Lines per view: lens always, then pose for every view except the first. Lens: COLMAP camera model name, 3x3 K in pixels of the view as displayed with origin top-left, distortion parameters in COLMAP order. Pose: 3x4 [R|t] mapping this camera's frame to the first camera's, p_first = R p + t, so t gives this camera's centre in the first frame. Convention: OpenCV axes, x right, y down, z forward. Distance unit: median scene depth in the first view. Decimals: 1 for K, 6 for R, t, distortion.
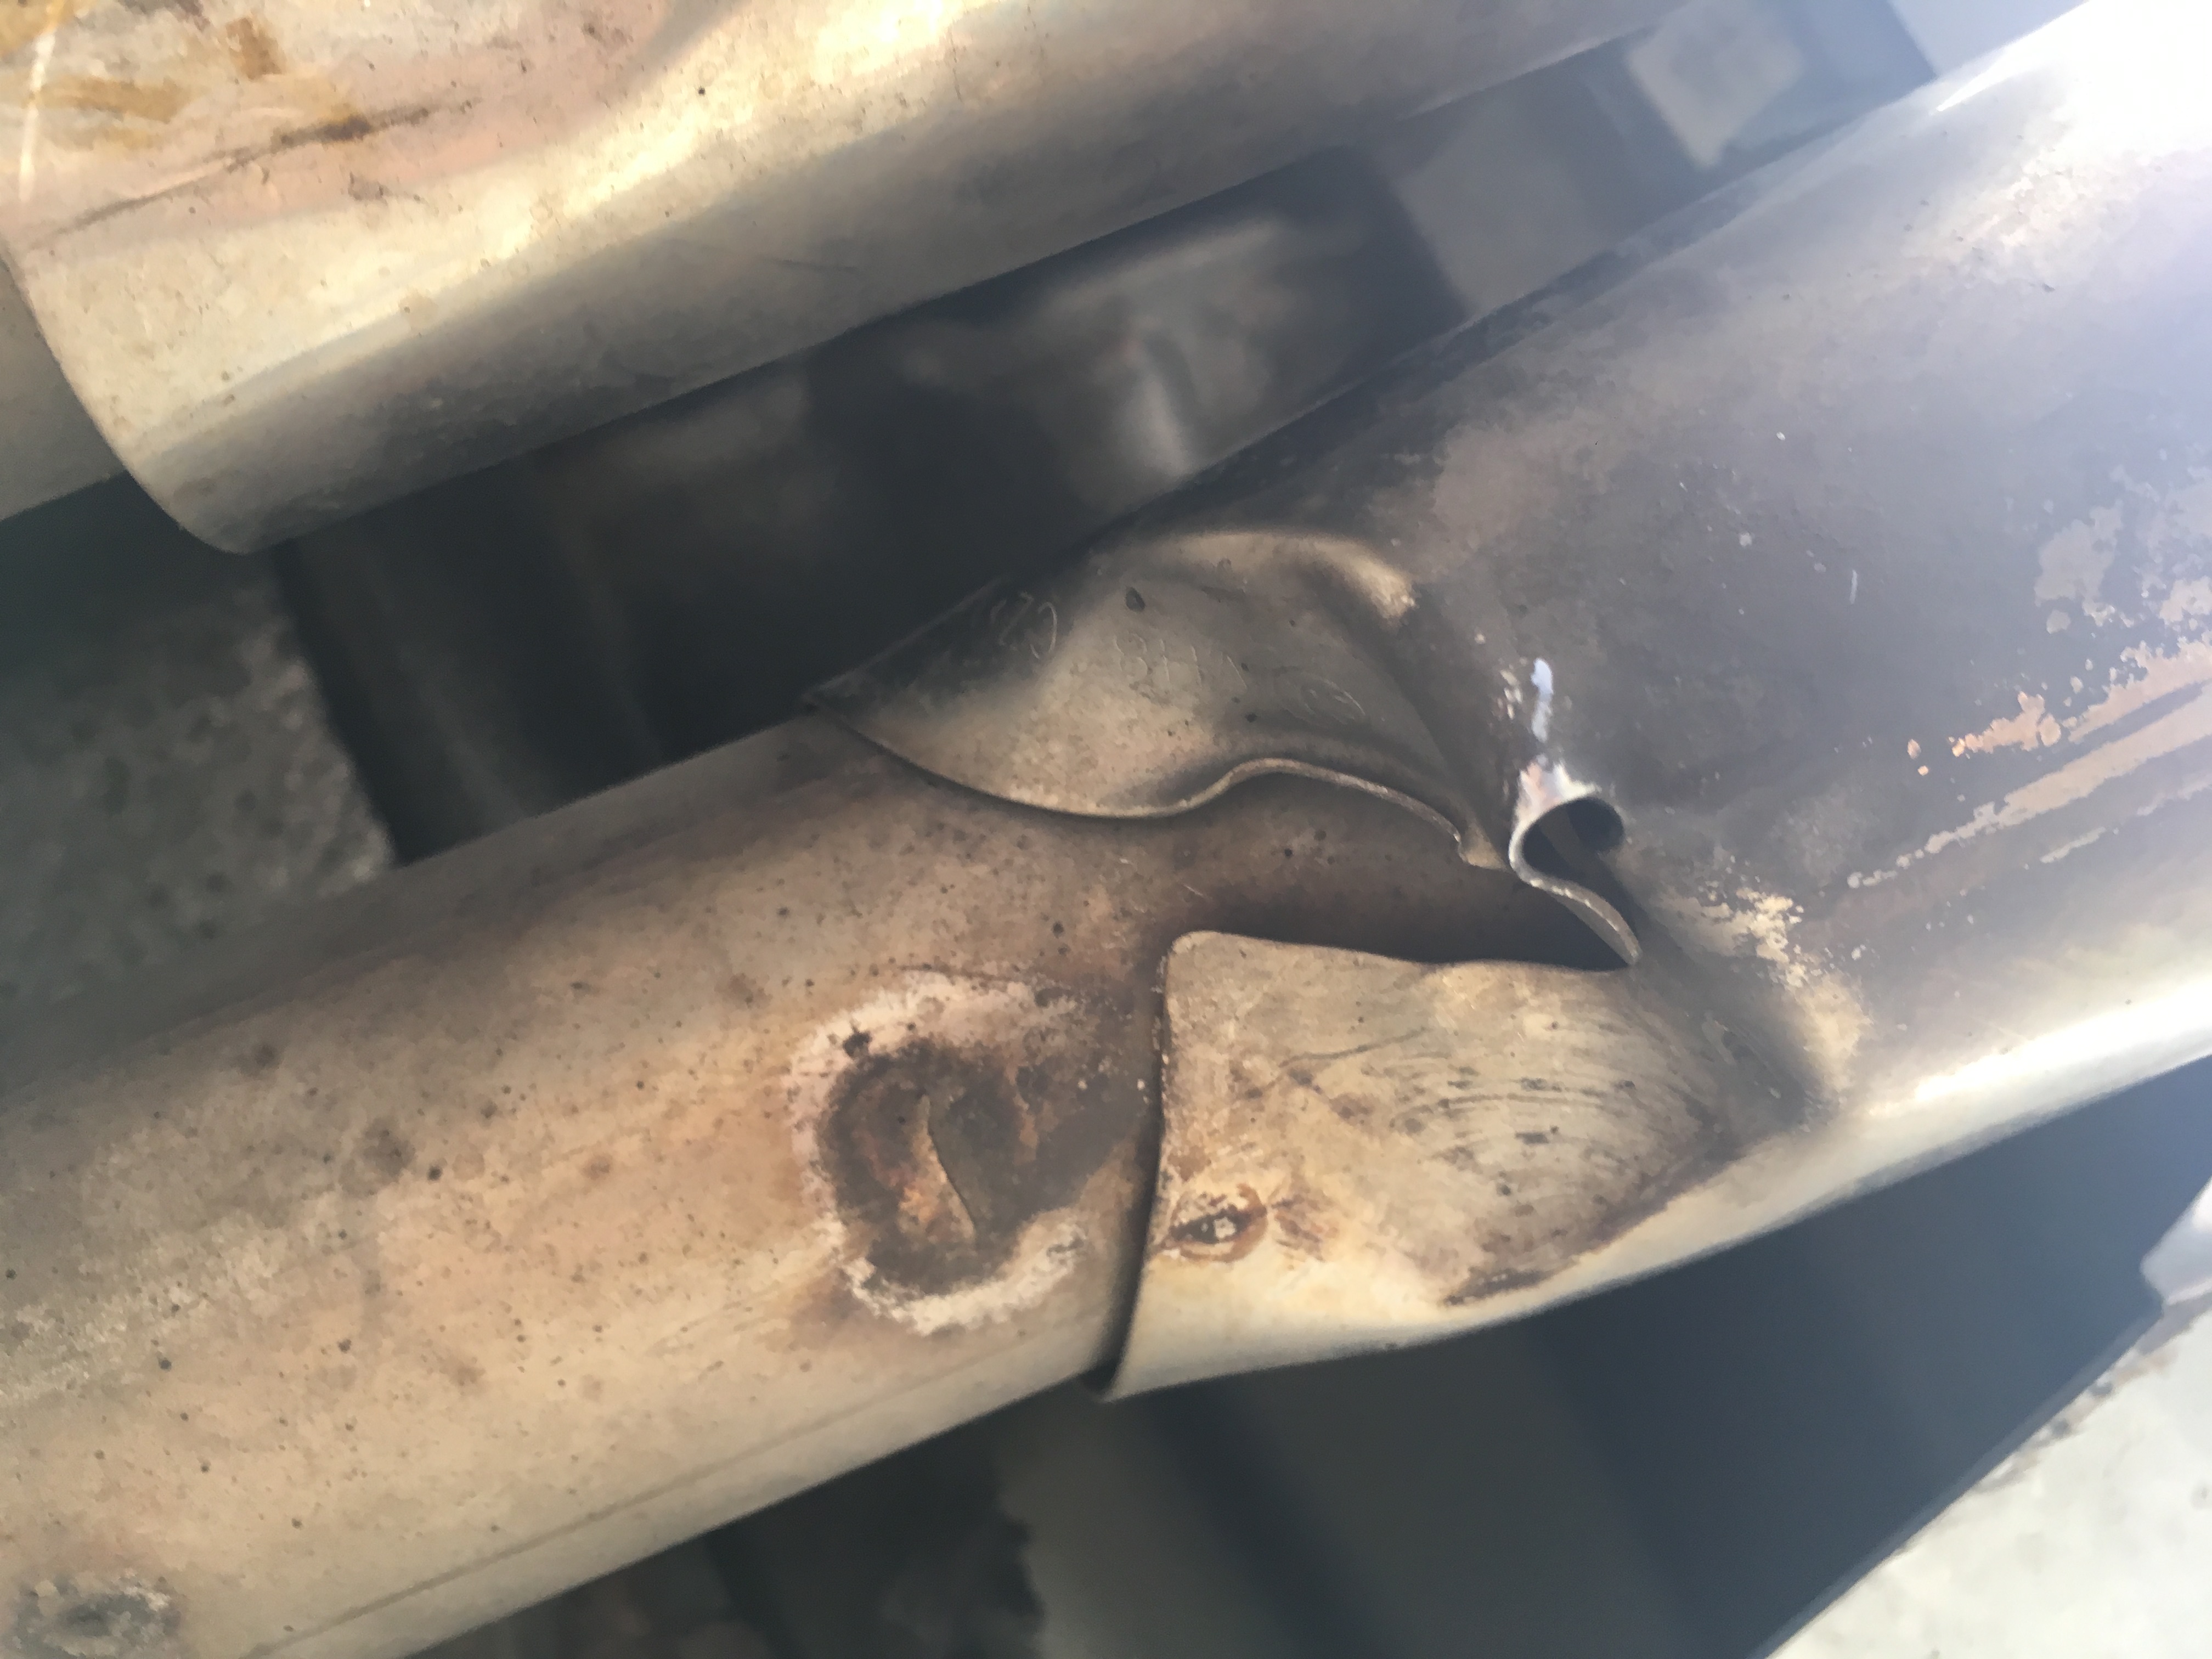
lens RADIAL K [[1934.0, 0, 1115.6], [0, 1934.0, 804.5], [0, 0, 1]] dist [0.048300, -0.097301]
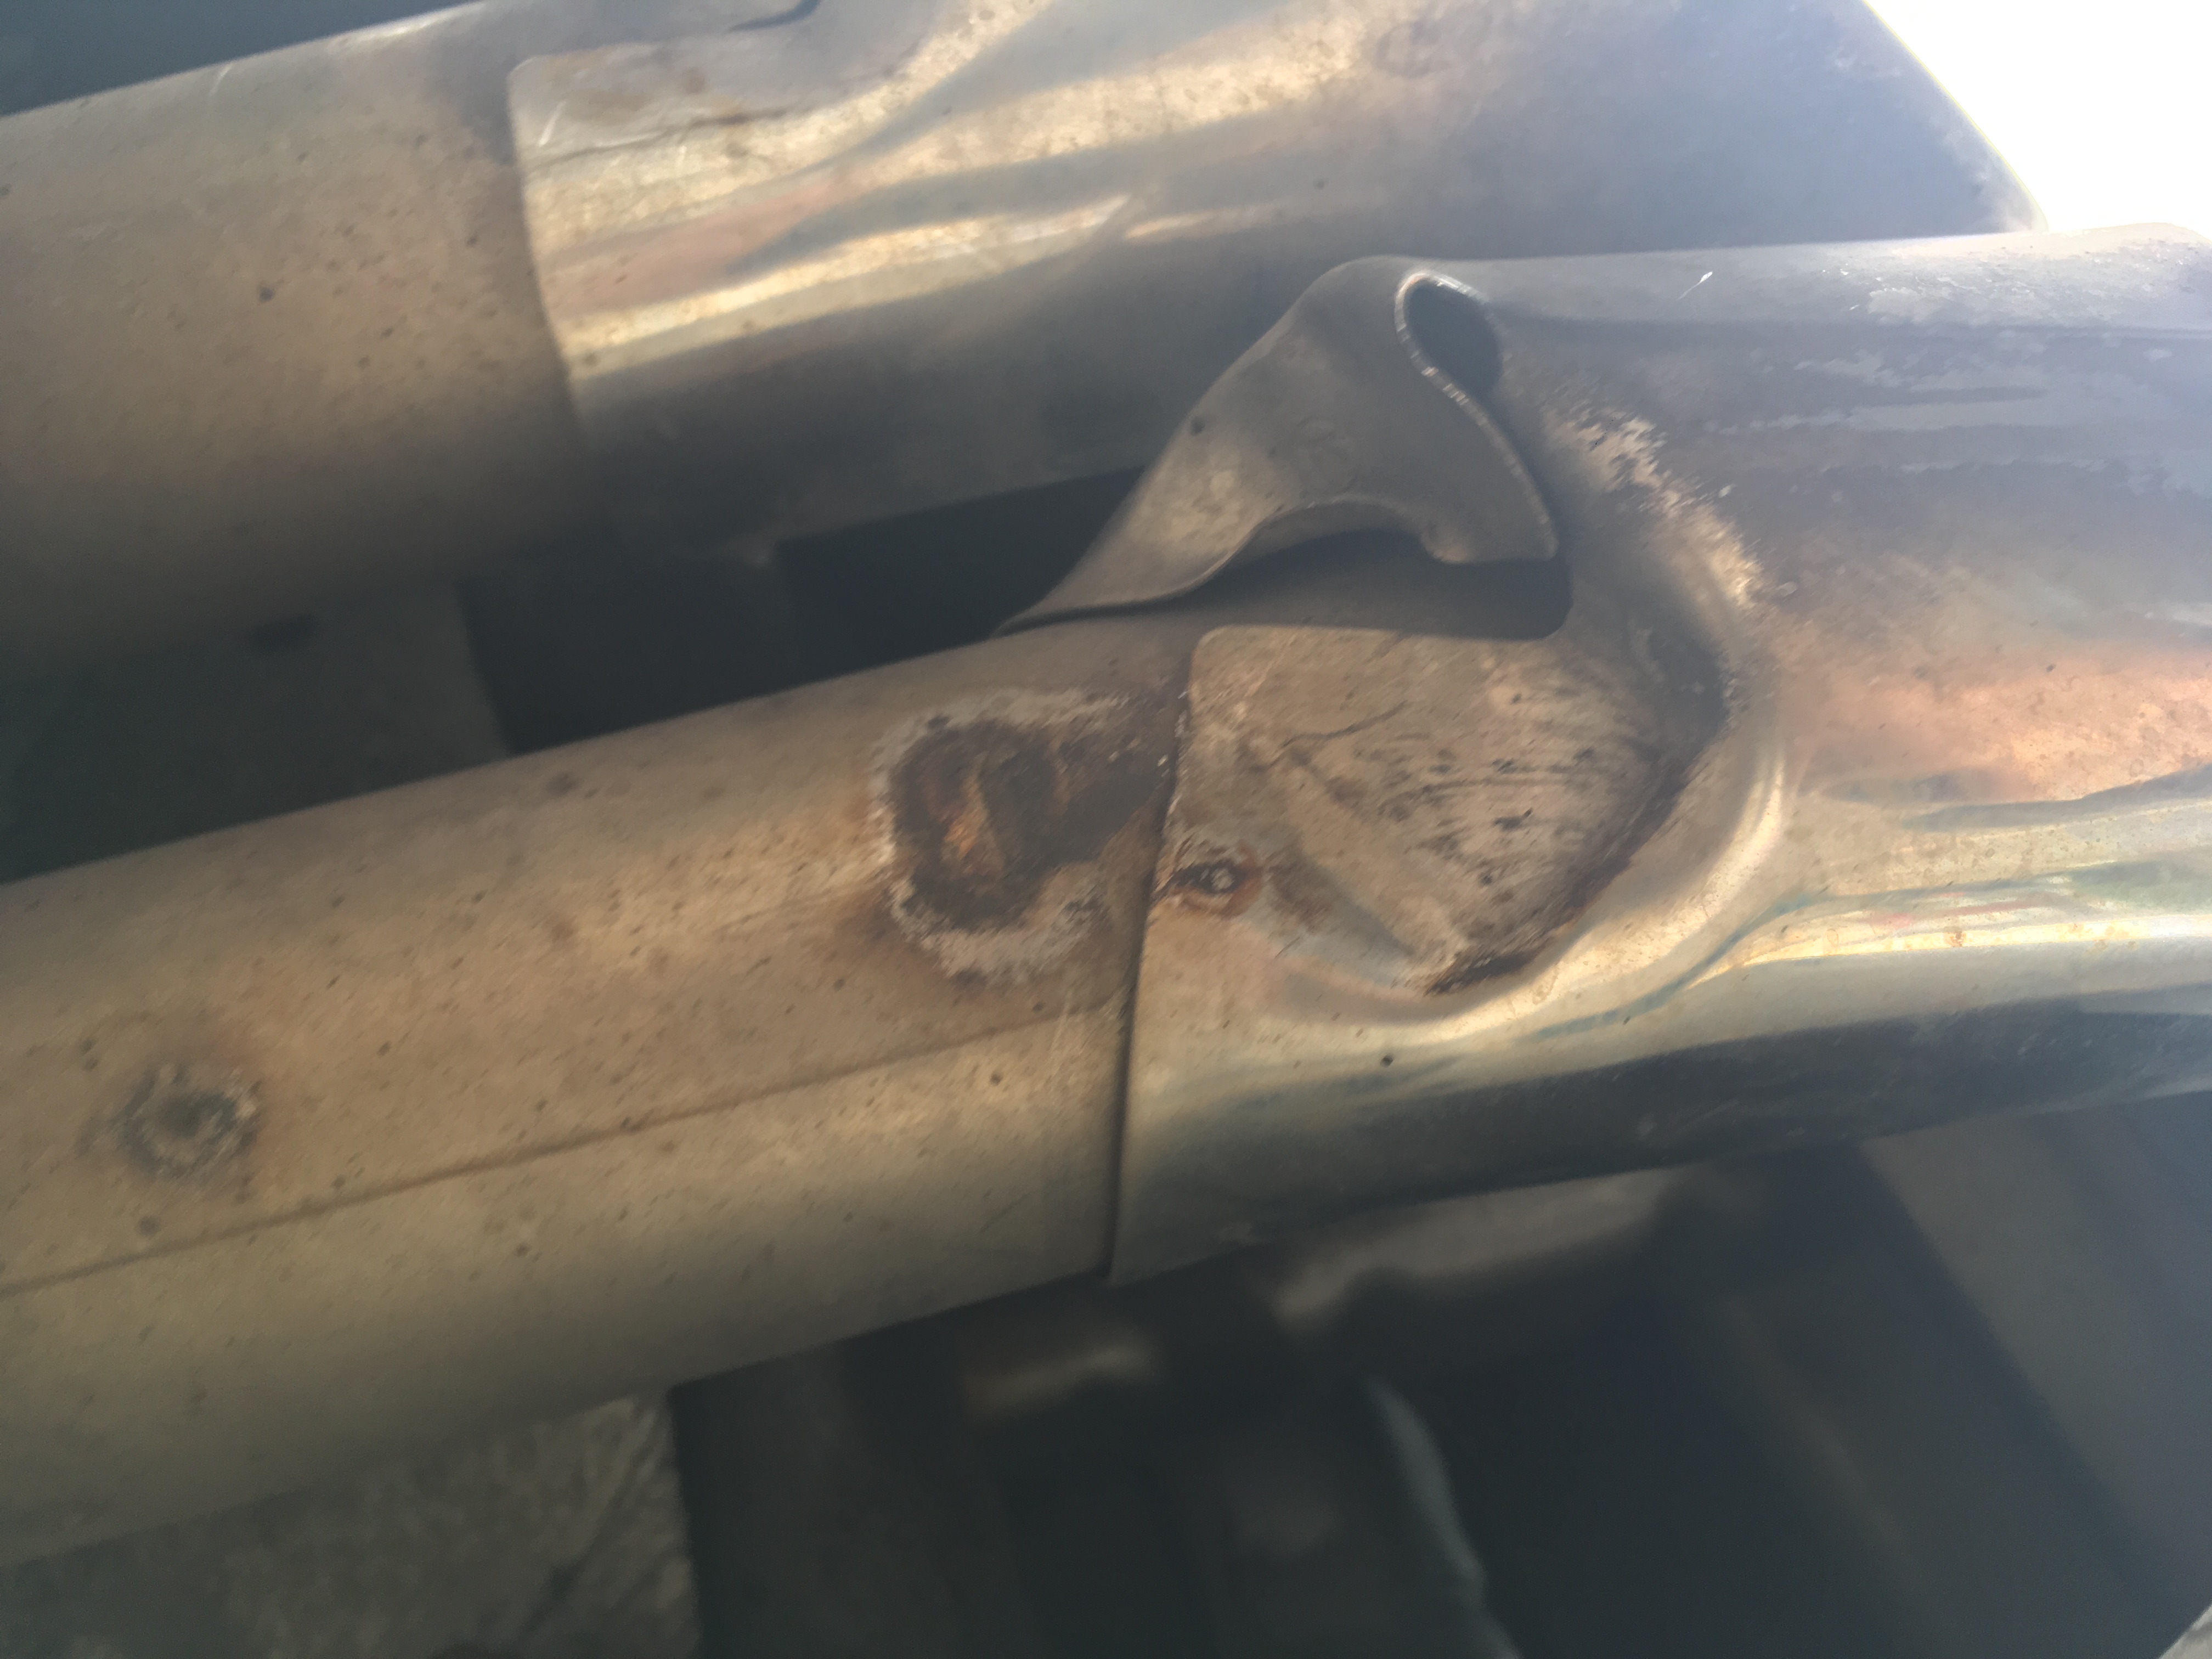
lens RADIAL K [[1898.9, 0, 1105.7], [0, 1898.9, 790.5], [0, 0, 1]] dist [0.026880, -0.005893]
pose [[0.973580, 0.017998, -0.227636, 0.241428], [-0.150492, 0.800332, -0.580363, 0.831549], [0.171739, 0.599287, 0.781896, 0.108028]]
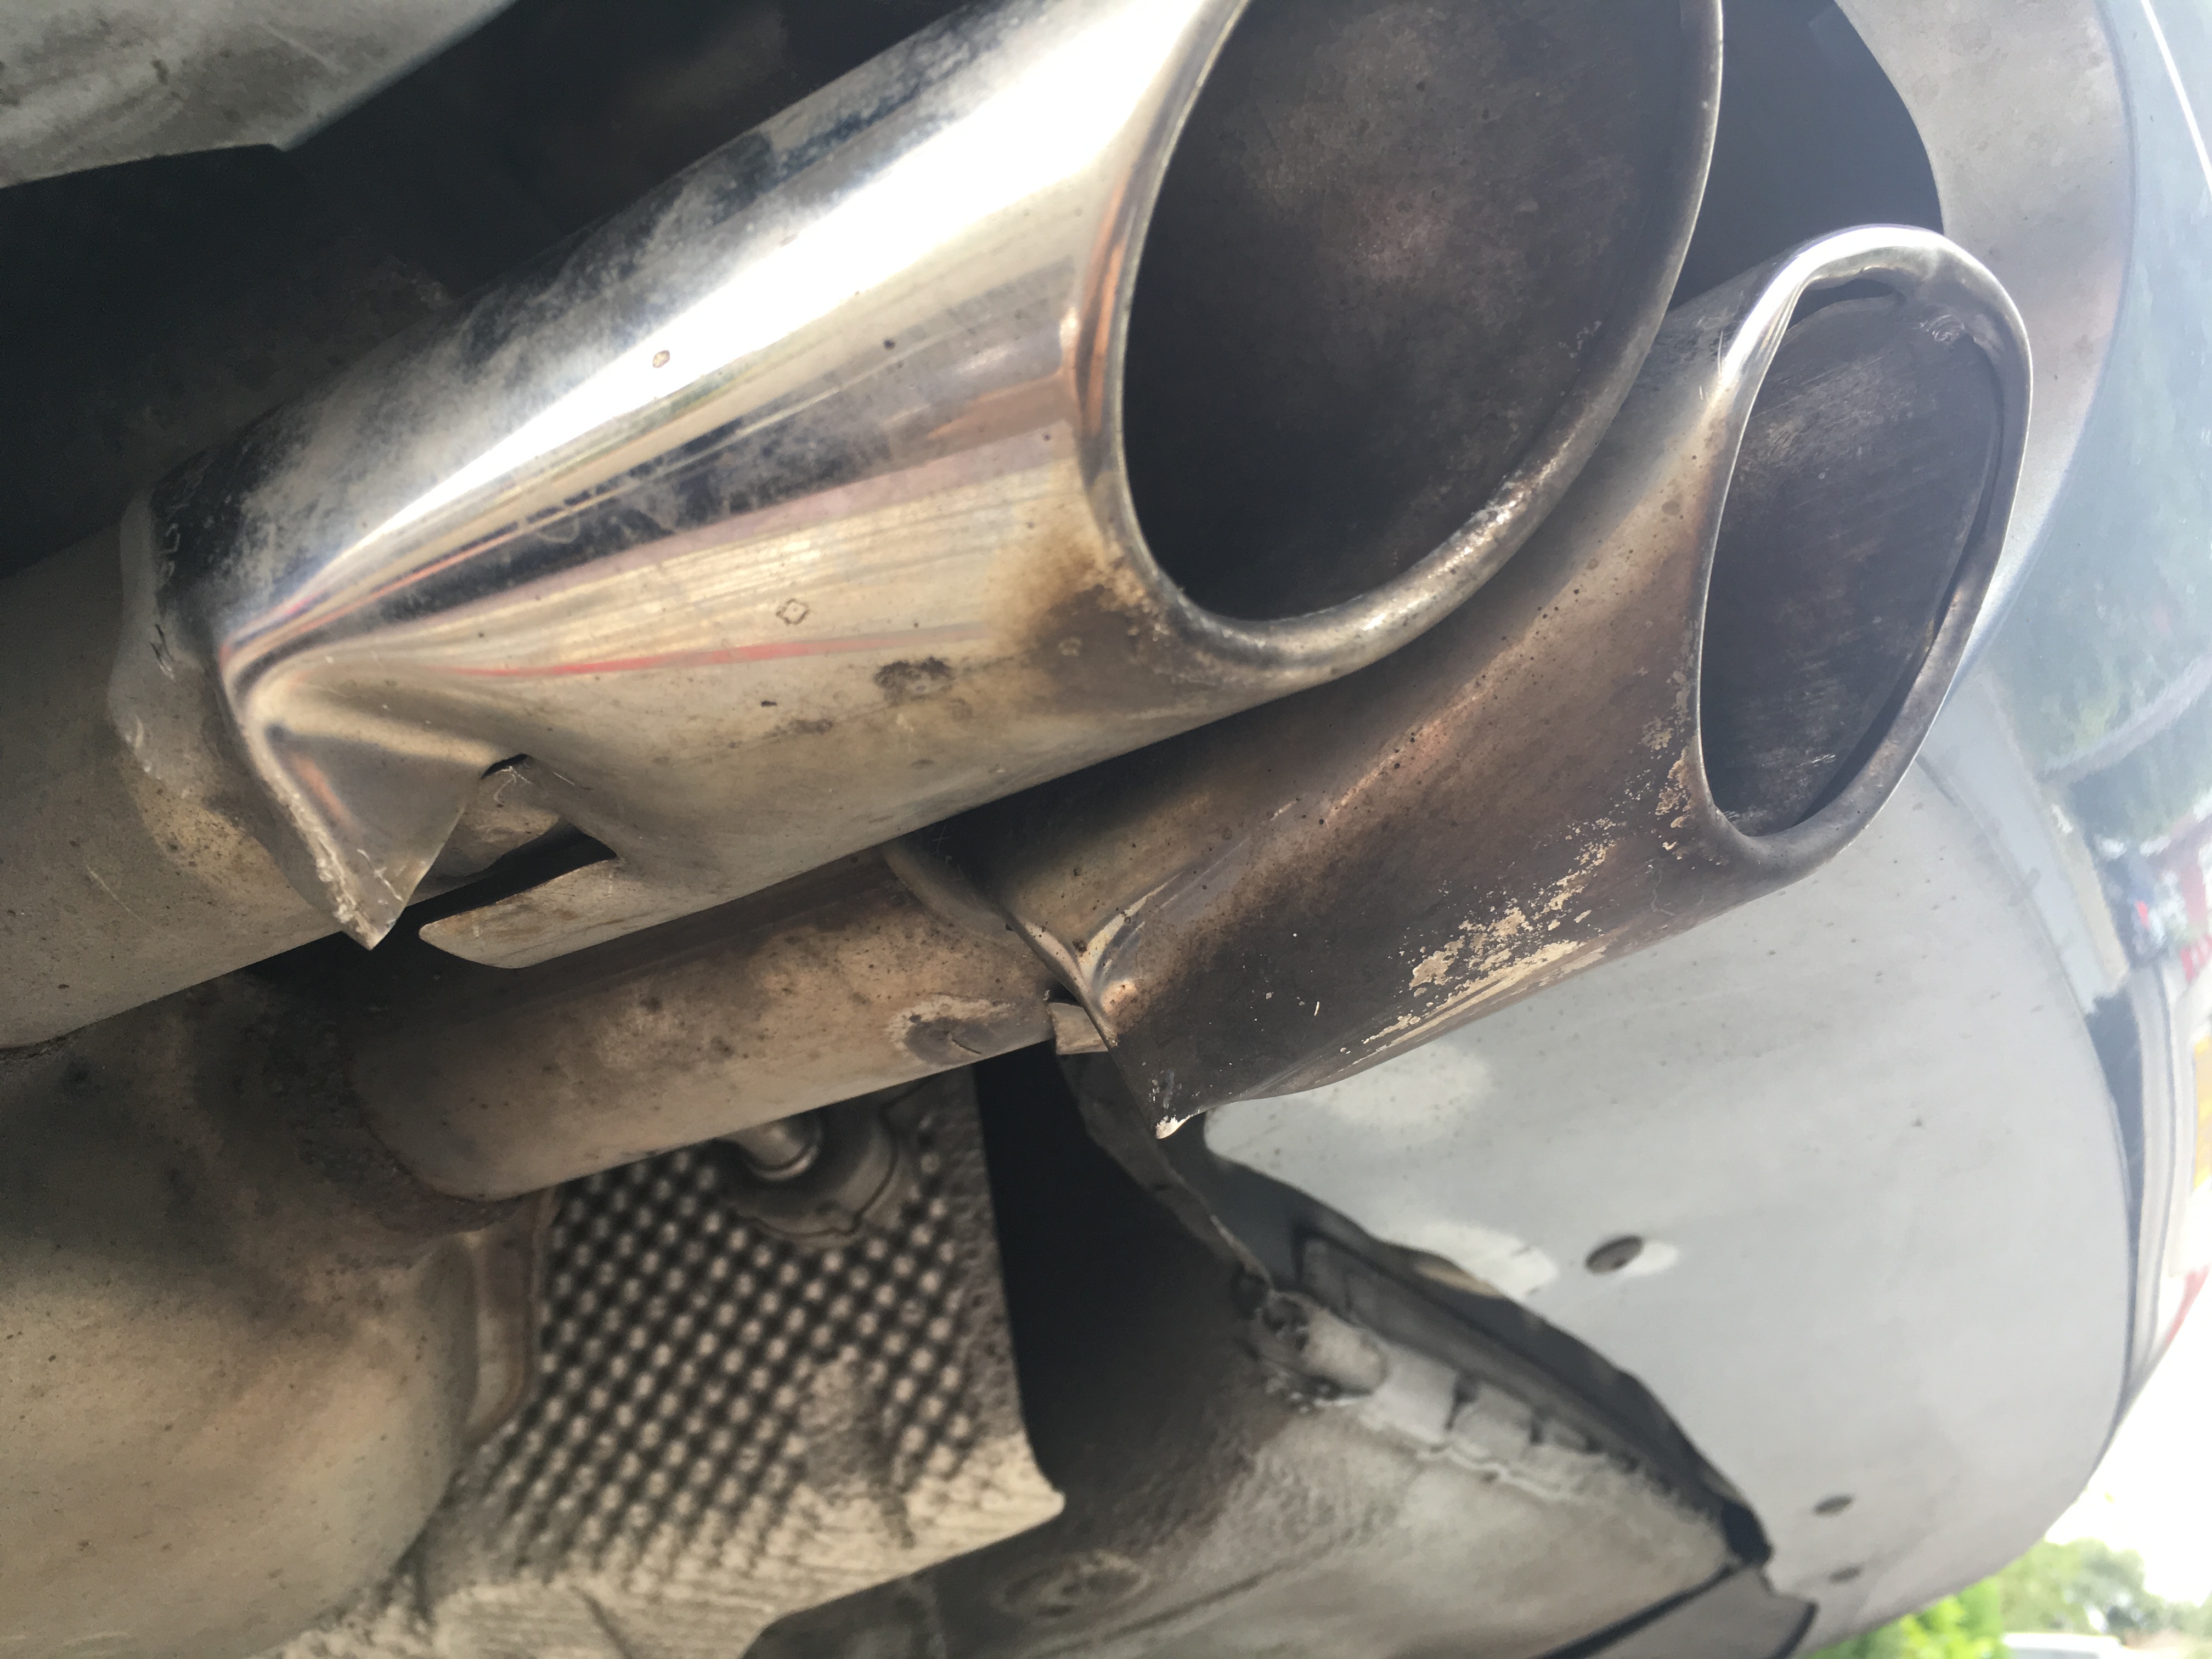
lens RADIAL K [[1898.9, 0, 1105.7], [0, 1898.9, 790.5], [0, 0, 1]] dist [0.026880, -0.005893]
pose [[0.994852, -0.024411, -0.098355, 0.304977], [0.090052, 0.658072, 0.747550, -1.656458], [0.046476, -0.752559, 0.656883, -0.229353]]
